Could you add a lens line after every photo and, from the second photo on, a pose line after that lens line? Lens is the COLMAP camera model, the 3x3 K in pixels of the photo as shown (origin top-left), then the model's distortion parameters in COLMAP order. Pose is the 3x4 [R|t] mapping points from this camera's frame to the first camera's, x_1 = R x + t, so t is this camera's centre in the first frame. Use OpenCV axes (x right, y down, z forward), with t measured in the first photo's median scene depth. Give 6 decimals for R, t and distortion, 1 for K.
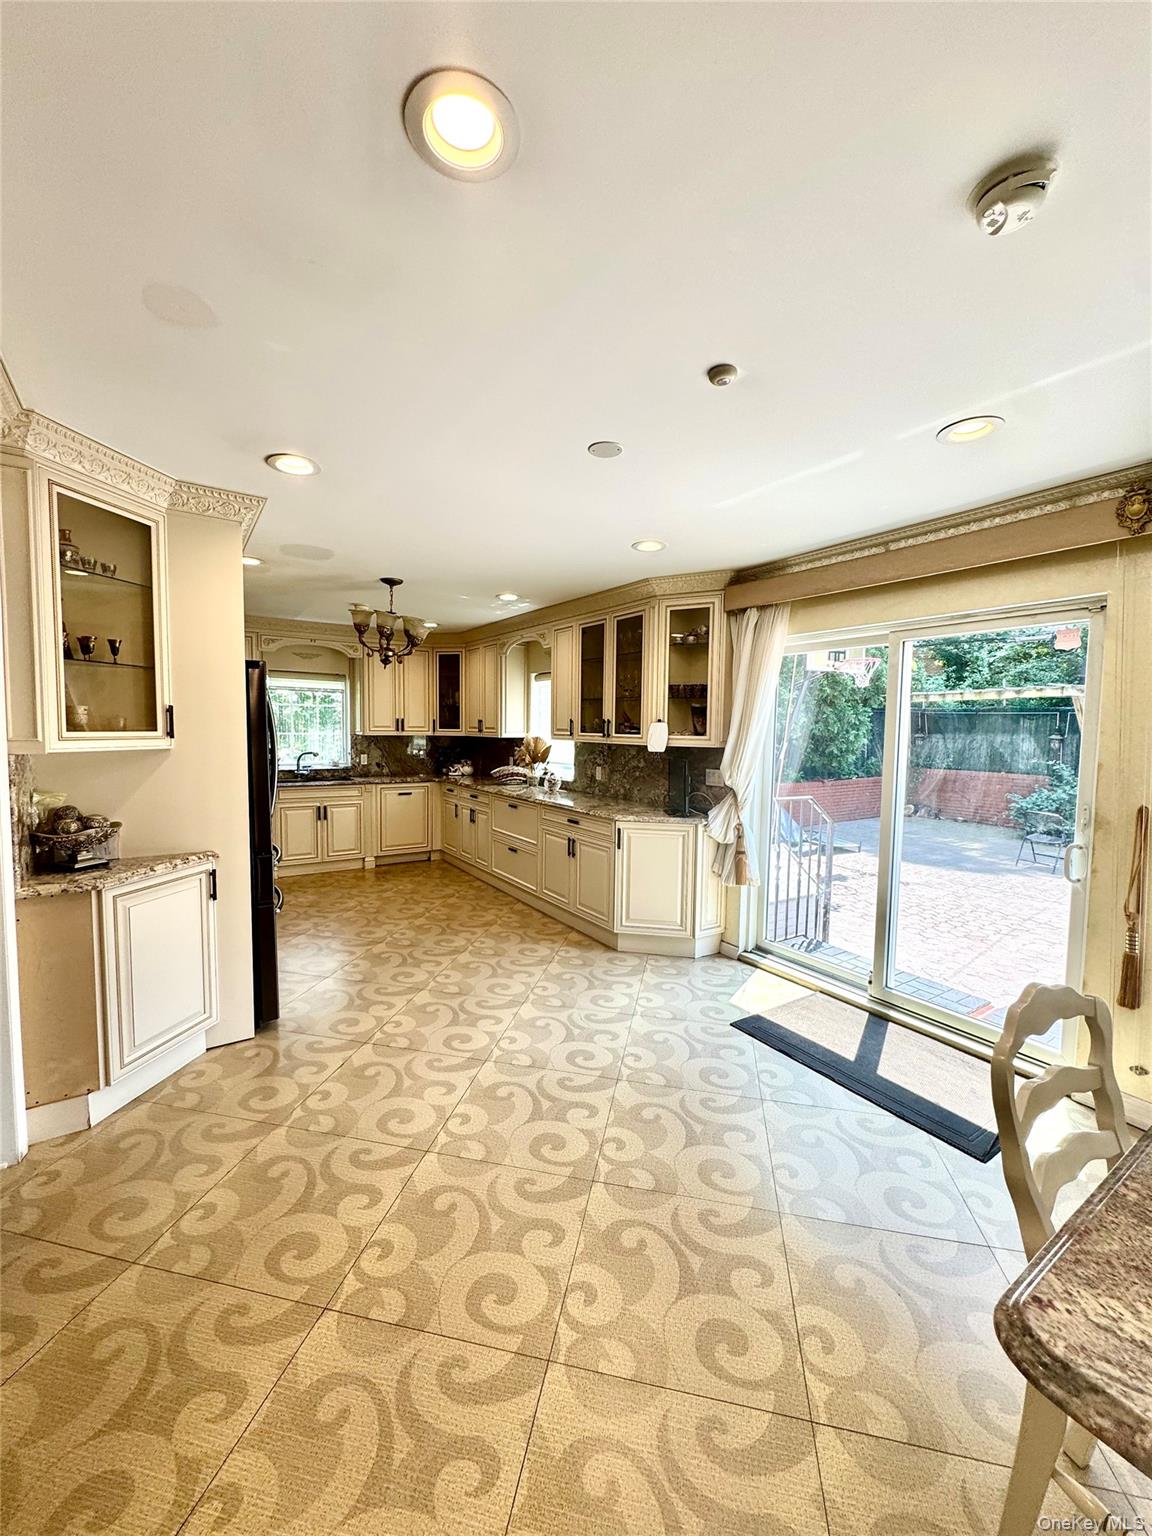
lens RADIAL K [[611.4, 0, 576.0], [0, 611.4, 768.0], [0, 0, 1]] dist [-0.002414, -0.000059]
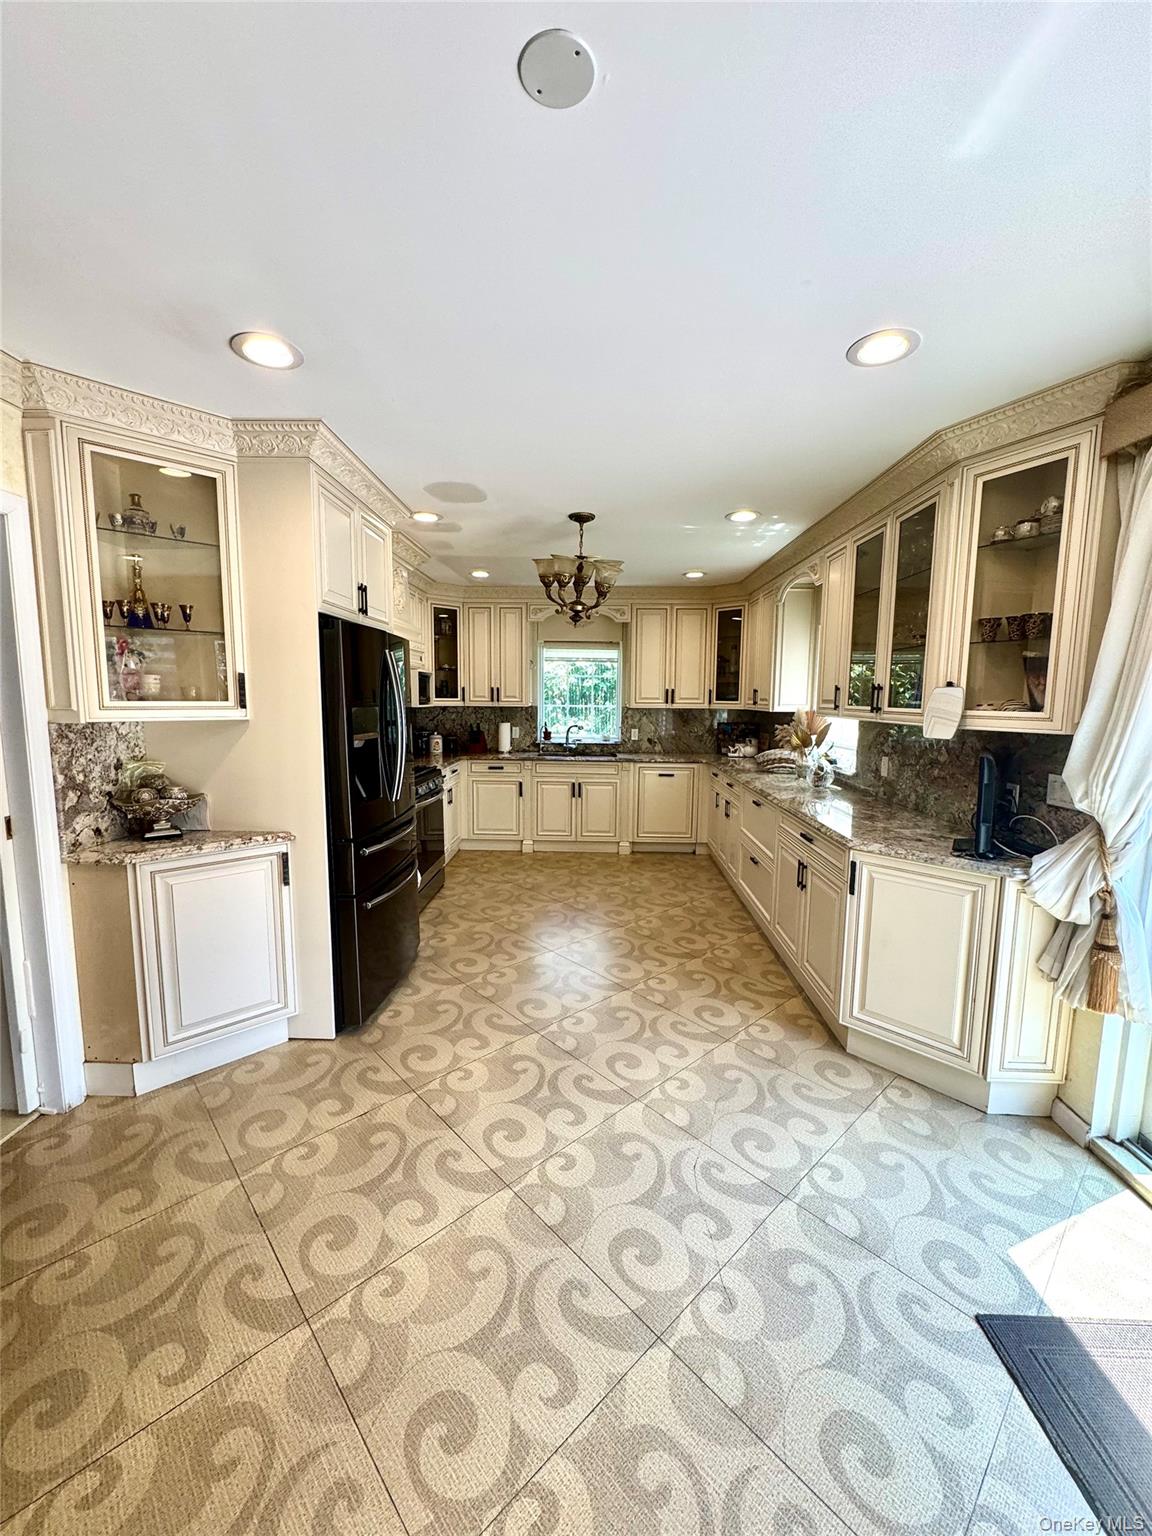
lens RADIAL K [[611.4, 0, 576.0], [0, 611.4, 768.0], [0, 0, 1]] dist [-0.002414, -0.000059]
pose [[0.815792, 0.062148, -0.574996, 0.186826], [-0.037359, 0.997796, 0.054841, -0.017918], [0.577137, -0.023258, 0.816316, 0.335267]]
